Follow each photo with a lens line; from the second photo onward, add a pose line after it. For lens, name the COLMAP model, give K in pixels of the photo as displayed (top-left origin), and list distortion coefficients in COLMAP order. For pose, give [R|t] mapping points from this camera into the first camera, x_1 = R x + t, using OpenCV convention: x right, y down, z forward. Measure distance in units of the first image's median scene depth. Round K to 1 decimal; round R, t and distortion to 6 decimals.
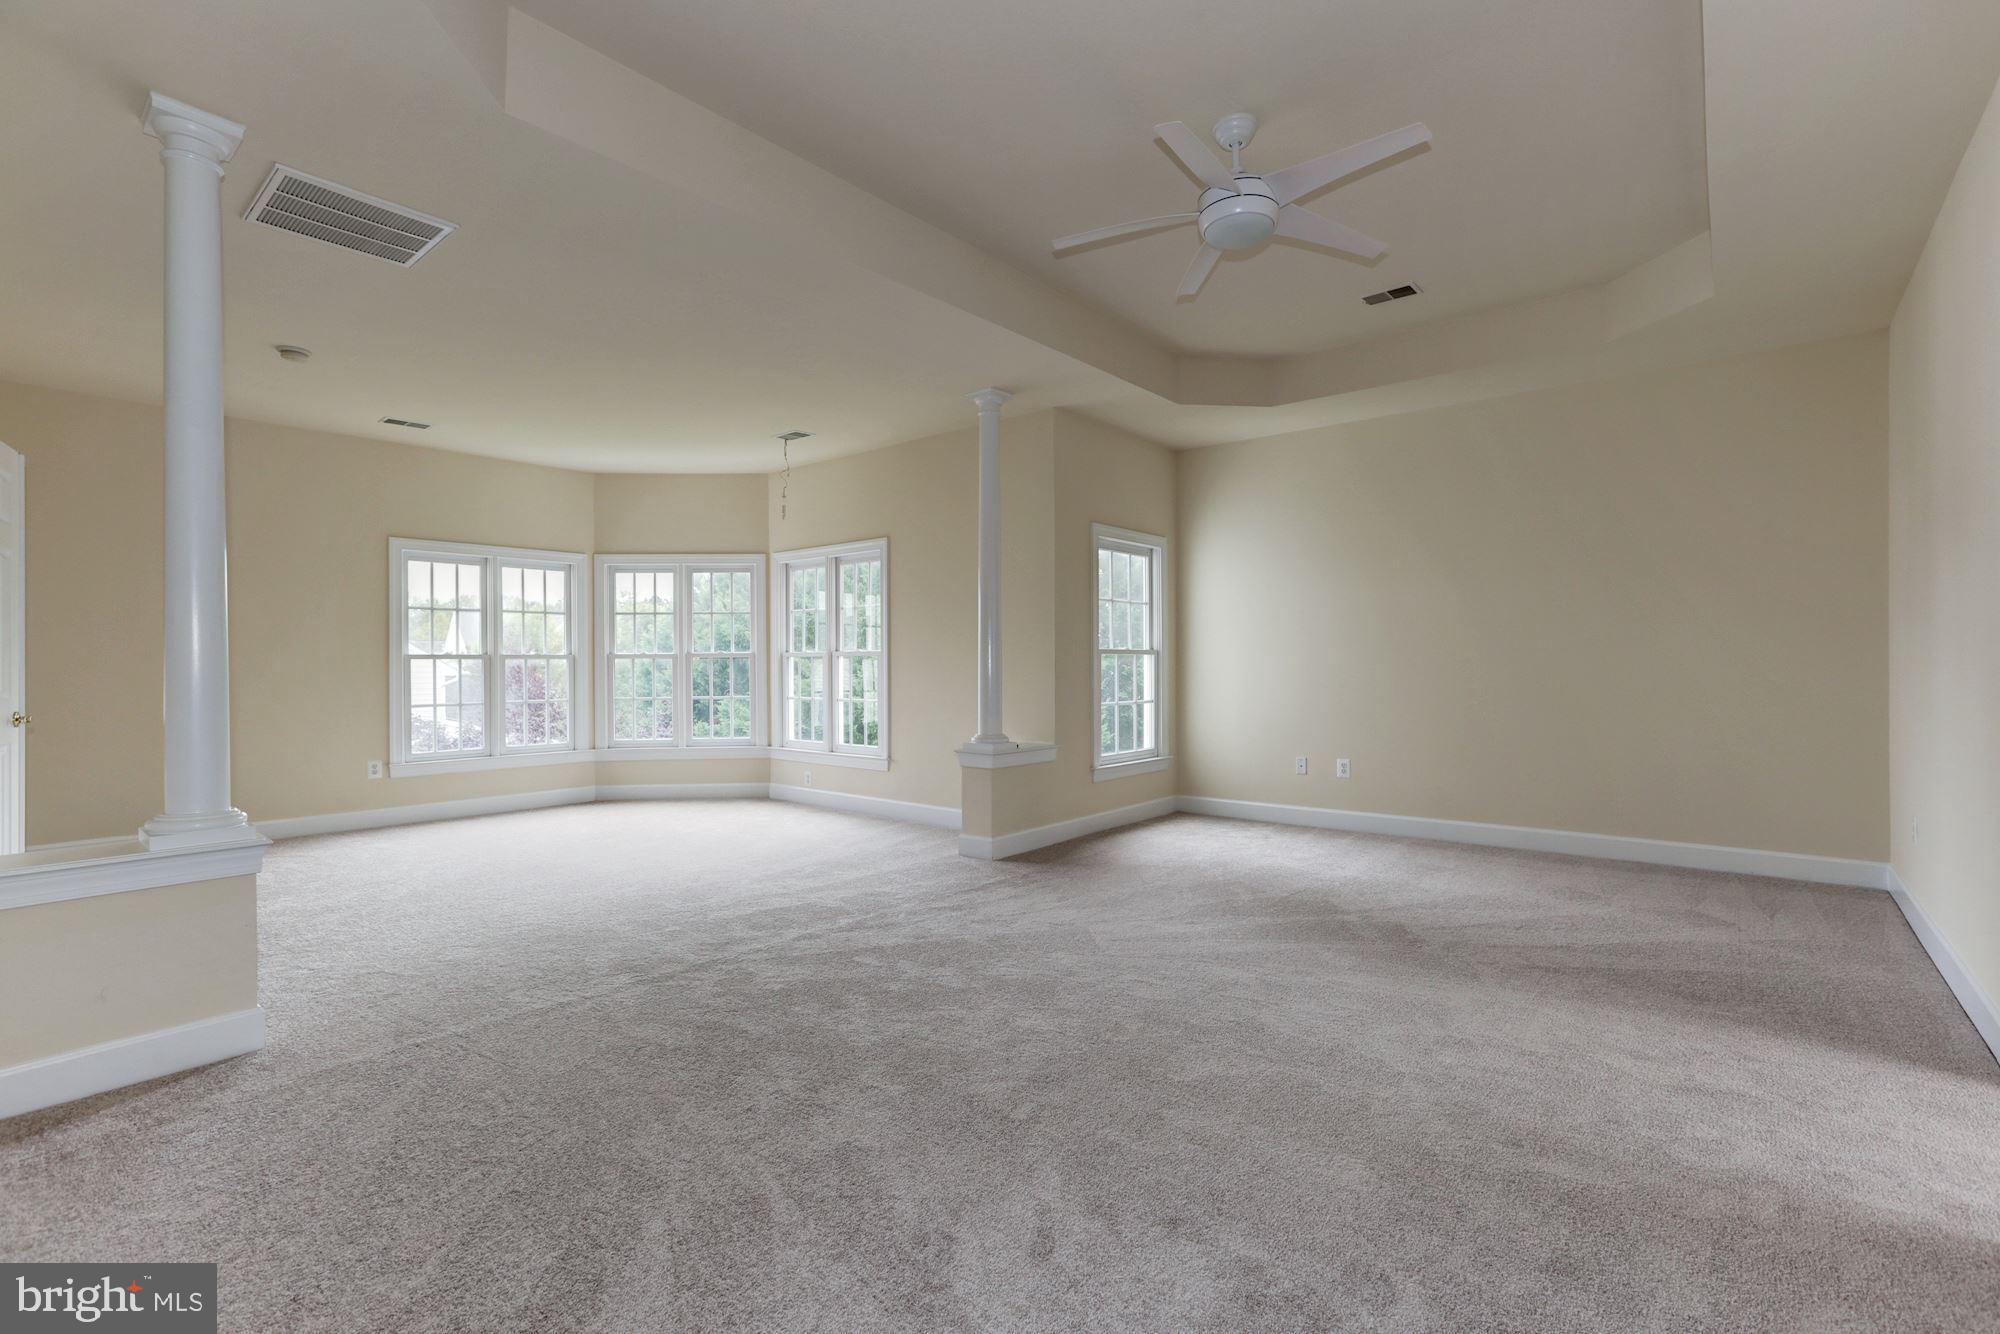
lens RADIAL K [[868.9, 0, 1016.8], [0, 868.9, 667.1], [0, 0, 1]] dist [-0.053052, 0.018077]
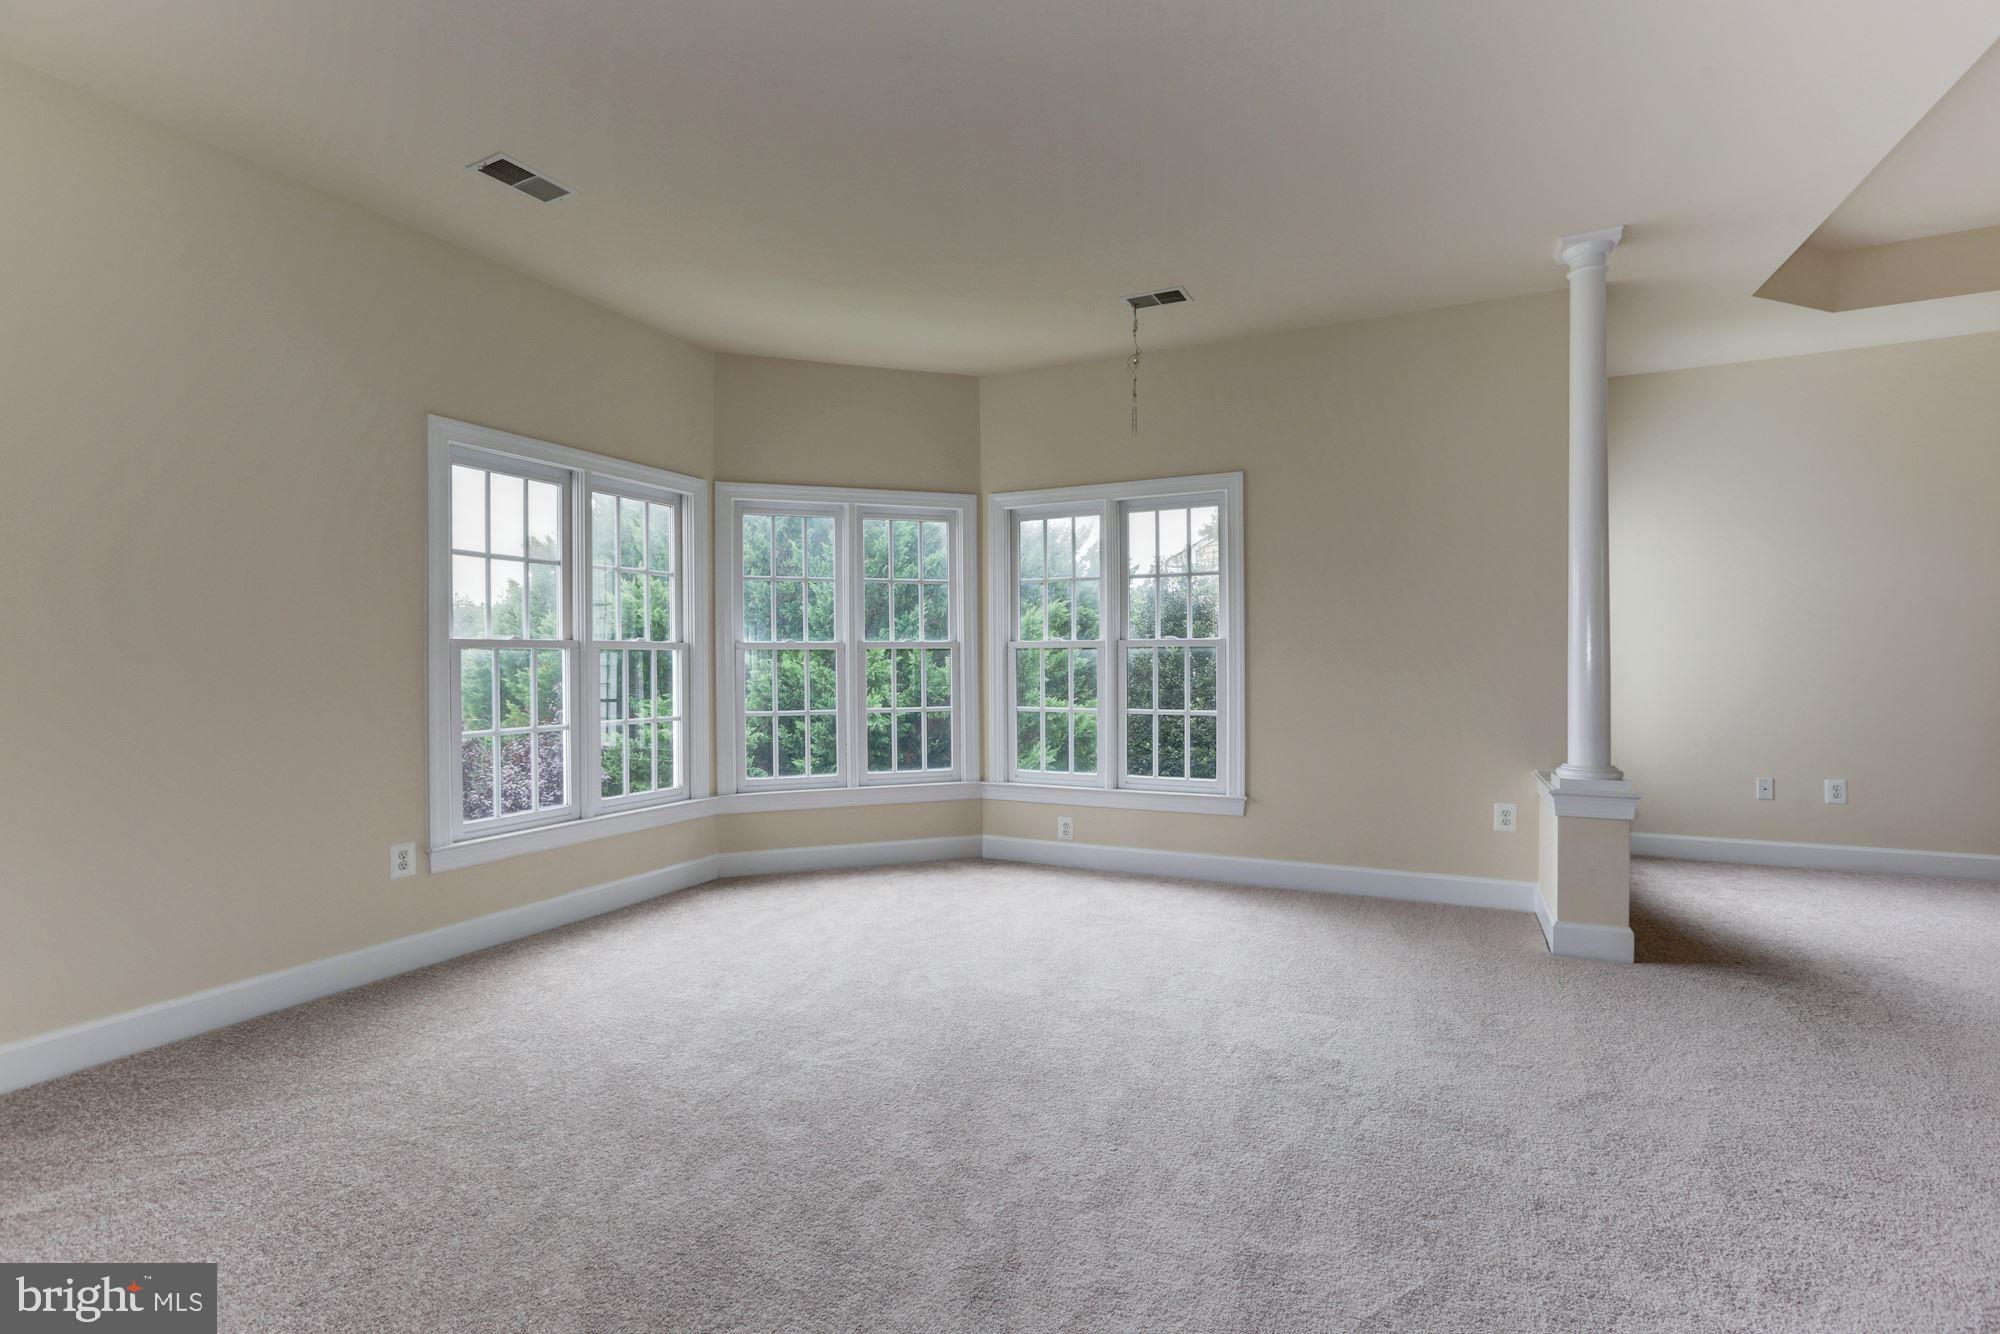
lens RADIAL K [[900.7, 0, 1012.5], [0, 900.7, 665.7], [0, 0, 1]] dist [-0.043209, 0.020706]
pose [[0.968543, 0.000239, 0.248846, -0.446821], [-0.001546, 0.999986, 0.005060, -0.001567], [-0.248842, -0.005285, 0.968530, 0.321361]]
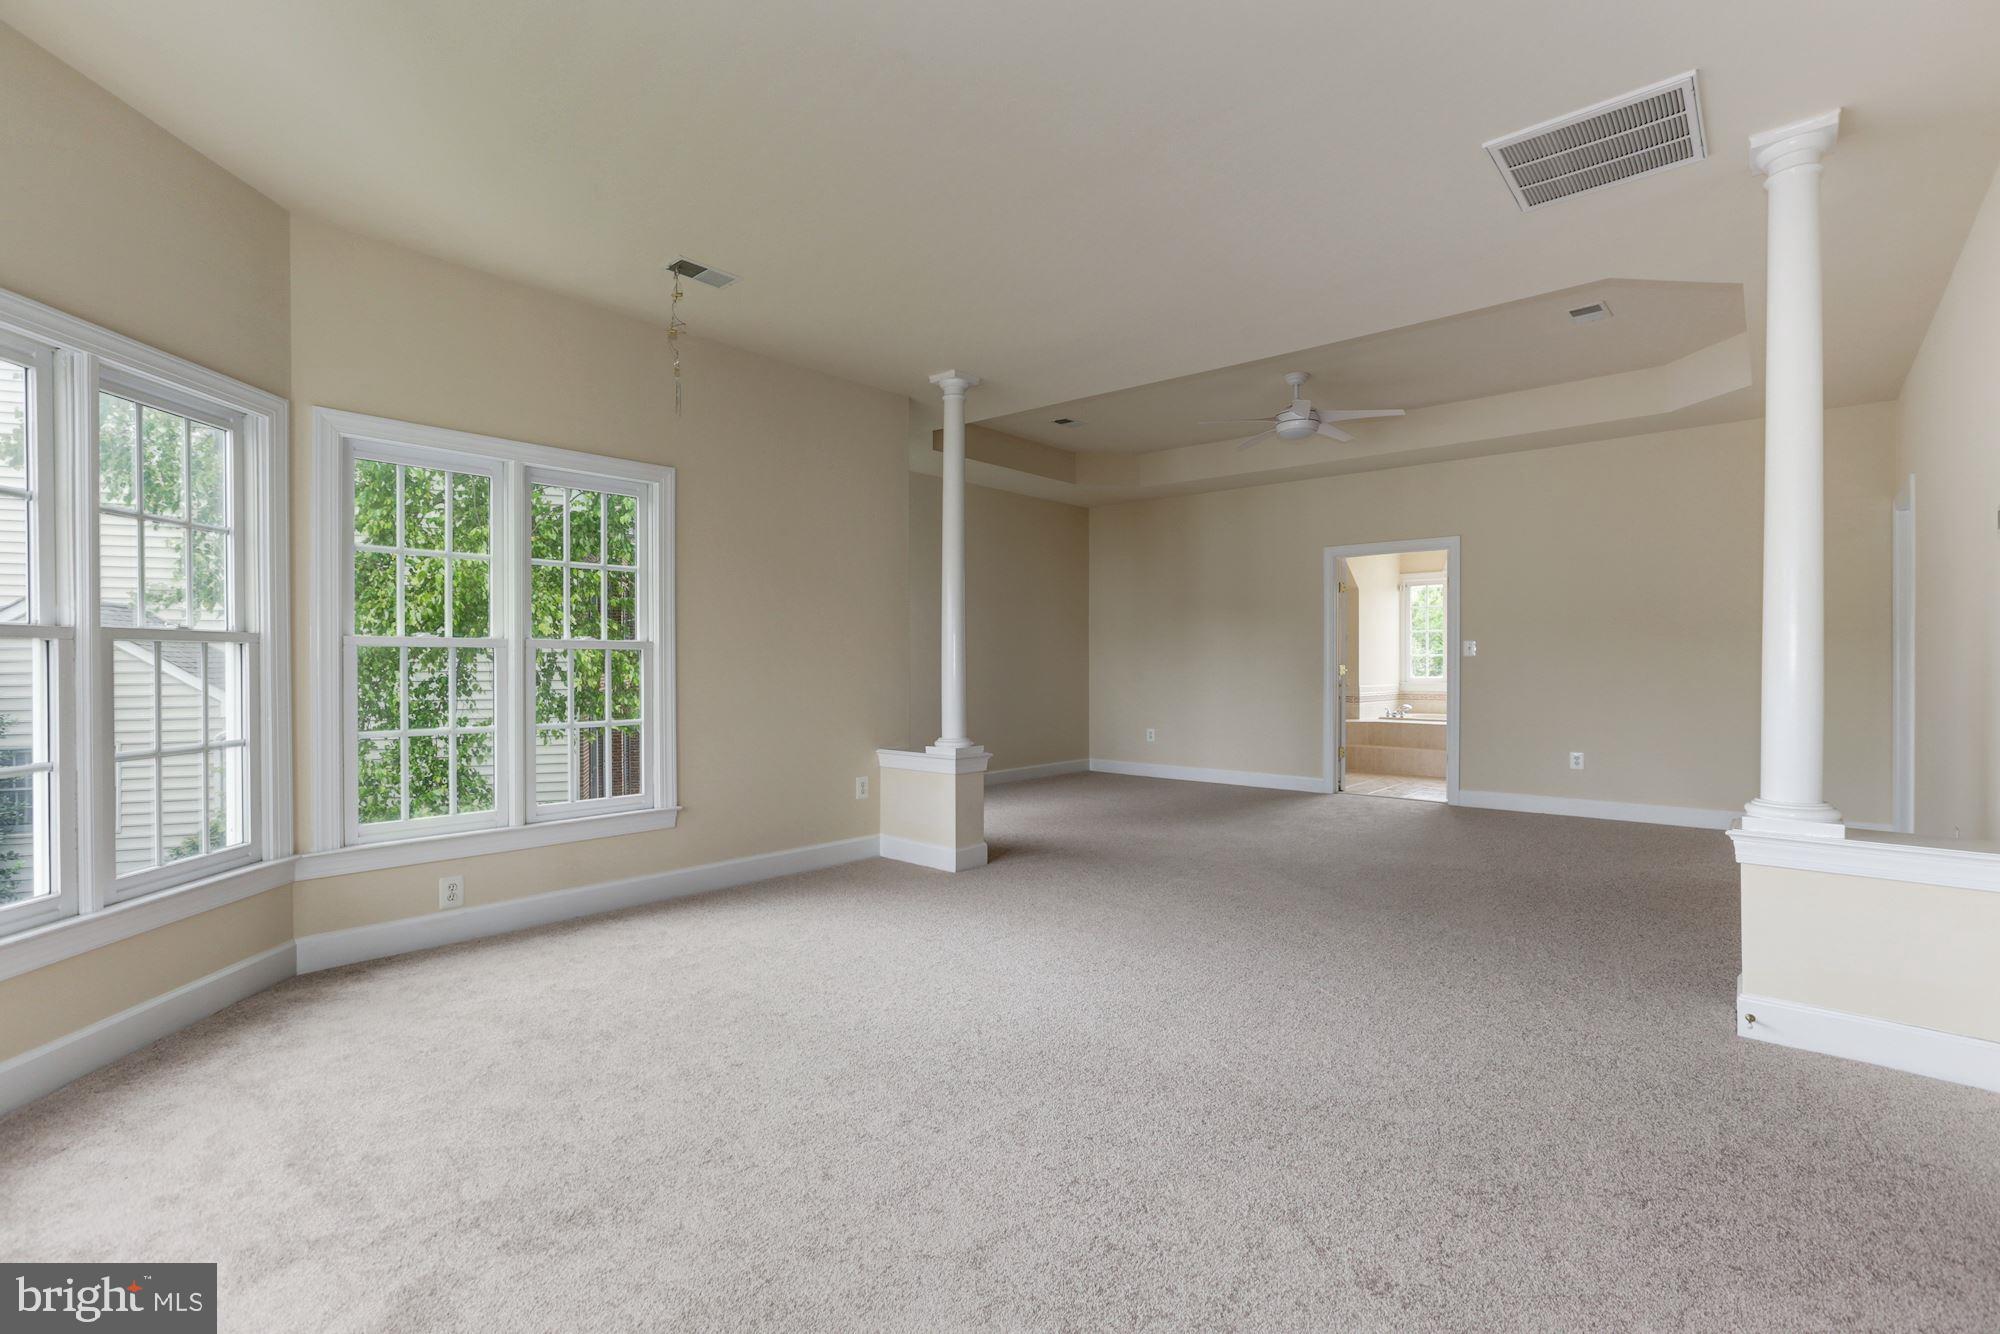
lens RADIAL K [[900.7, 0, 1012.5], [0, 900.7, 665.7], [0, 0, 1]] dist [-0.043209, 0.020706]
pose [[0.013945, 0.000578, 0.999903, -0.733476], [-0.006107, 0.999981, -0.000492, -0.003127], [-0.999884, -0.006100, 0.013948, 0.654438]]
